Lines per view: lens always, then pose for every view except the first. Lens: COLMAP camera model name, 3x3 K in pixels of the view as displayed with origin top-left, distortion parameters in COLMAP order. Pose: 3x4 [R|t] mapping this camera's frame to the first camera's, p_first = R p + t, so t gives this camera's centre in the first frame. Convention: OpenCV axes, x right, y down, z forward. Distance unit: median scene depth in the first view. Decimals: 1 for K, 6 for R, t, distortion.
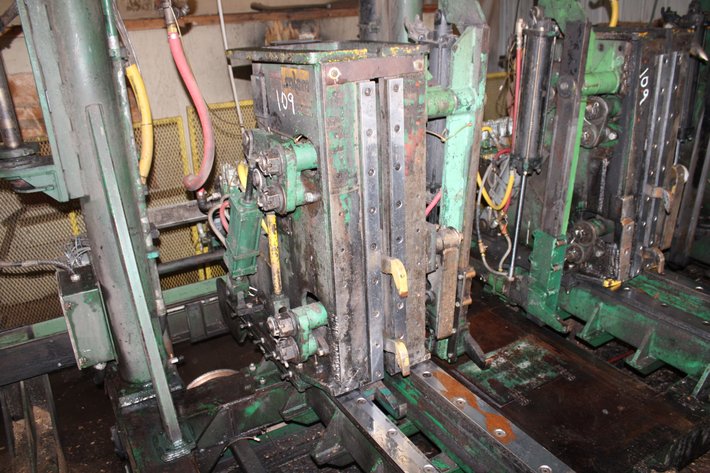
lens RADIAL K [[579.5, 0, 355.0], [0, 579.5, 236.5], [0, 0, 1]] dist [-0.163092, 0.139063]
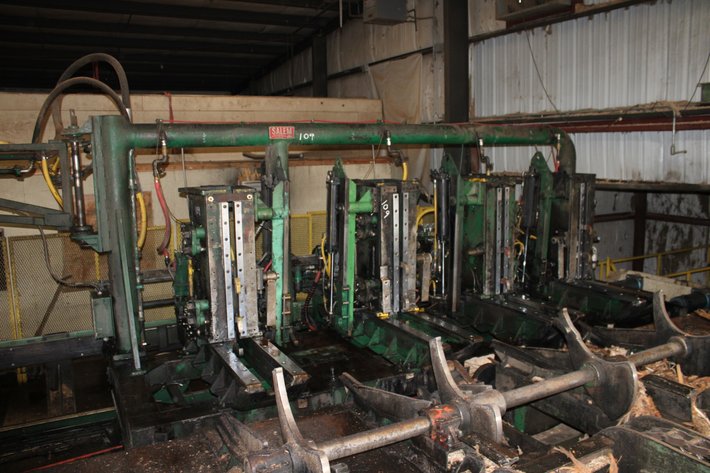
lens RADIAL K [[579.5, 0, 355.0], [0, 579.5, 236.5], [0, 0, 1]] dist [-0.163092, 0.139063]
pose [[0.998690, 0.033640, -0.038547, 0.488387], [-0.041542, 0.972964, -0.227189, 0.297473], [0.029862, 0.228493, 0.973087, -0.987798]]
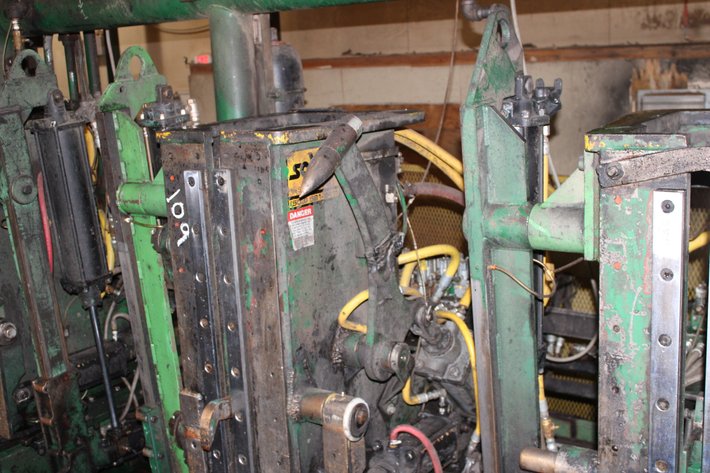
lens RADIAL K [[857.3, 0, 355.0], [0, 857.3, 236.5], [0, 0, 1]] dist [-0.083818, -0.001902]
pose [[0.409824, 0.208162, -0.888095, 1.414529], [-0.303908, 0.949146, 0.082229, -0.381415], [0.860049, 0.236200, 0.452245, 0.742814]]
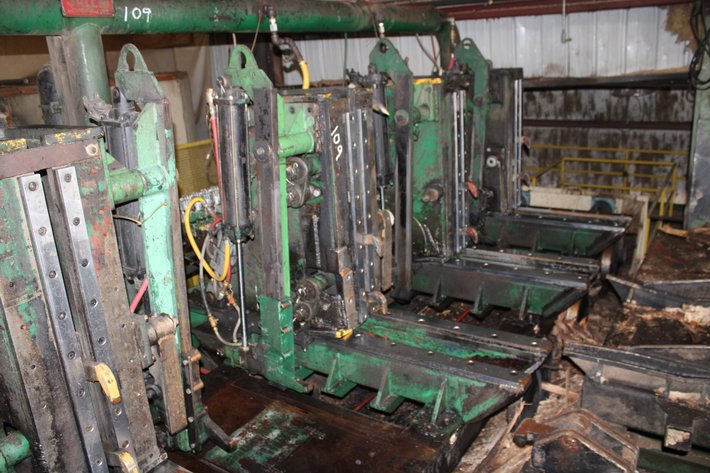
lens RADIAL K [[579.5, 0, 355.0], [0, 579.5, 236.5], [0, 0, 1]] dist [-0.163092, 0.139063]
pose [[0.898530, -0.139975, 0.415993, 0.071287], [0.181657, 0.981396, -0.062149, -0.022450], [-0.399554, 0.131411, 0.907242, 0.020544]]
